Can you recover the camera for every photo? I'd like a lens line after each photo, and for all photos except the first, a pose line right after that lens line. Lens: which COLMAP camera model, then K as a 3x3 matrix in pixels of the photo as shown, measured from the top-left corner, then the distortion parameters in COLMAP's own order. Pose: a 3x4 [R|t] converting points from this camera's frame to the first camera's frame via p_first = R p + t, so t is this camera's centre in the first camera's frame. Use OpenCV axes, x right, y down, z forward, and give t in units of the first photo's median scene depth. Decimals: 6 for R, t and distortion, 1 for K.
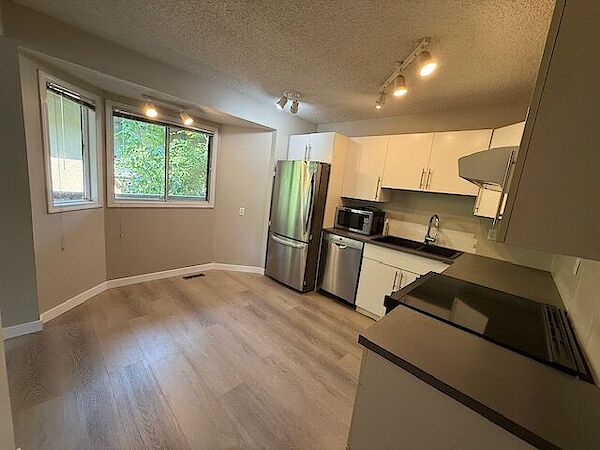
lens RADIAL K [[239.0, 0, 298.3], [0, 239.0, 224.4], [0, 0, 1]] dist [0.002423, 0.000020]
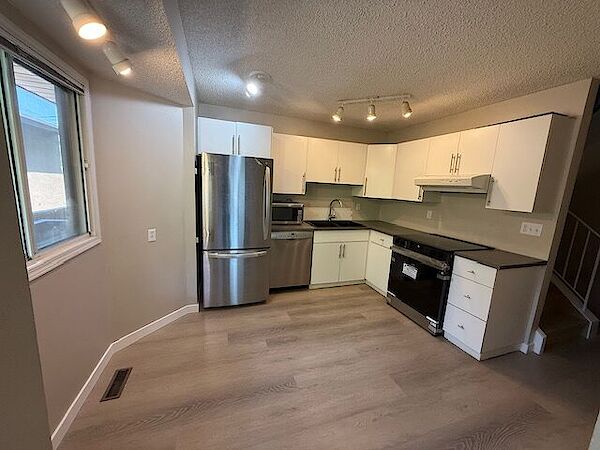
lens RADIAL K [[239.0, 0, 299.1], [0, 239.0, 225.7], [0, 0, 1]] dist [0.002423, 0.000020]
pose [[0.454489, -0.235226, 0.859132, -0.723217], [0.140244, 0.971369, 0.191766, -0.175913], [-0.879643, 0.033333, 0.474465, 0.482490]]
